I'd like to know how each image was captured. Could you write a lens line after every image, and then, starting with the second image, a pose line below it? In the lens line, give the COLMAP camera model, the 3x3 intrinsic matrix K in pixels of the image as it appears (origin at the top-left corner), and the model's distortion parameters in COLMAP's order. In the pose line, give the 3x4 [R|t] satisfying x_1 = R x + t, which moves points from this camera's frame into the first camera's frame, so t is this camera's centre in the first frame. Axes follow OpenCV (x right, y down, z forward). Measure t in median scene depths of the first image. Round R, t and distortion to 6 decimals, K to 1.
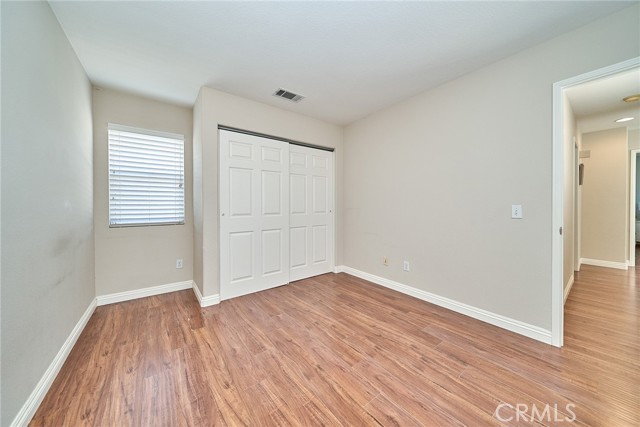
lens RADIAL K [[218.8, 0, 322.9], [0, 218.8, 207.9], [0, 0, 1]] dist [-0.000426, -0.000054]
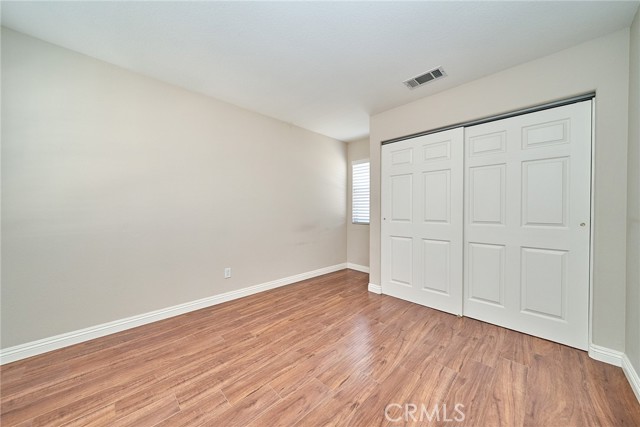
lens RADIAL K [[219.7, 0, 320.0], [0, 219.7, 213.5], [0, 0, 1]] dist [-0.000205, -0.000015]
pose [[0.129793, 0.017134, -0.991393, 0.763830], [-0.017397, 0.999736, 0.015000, -0.010263], [0.991389, 0.015300, 0.130057, 0.621161]]
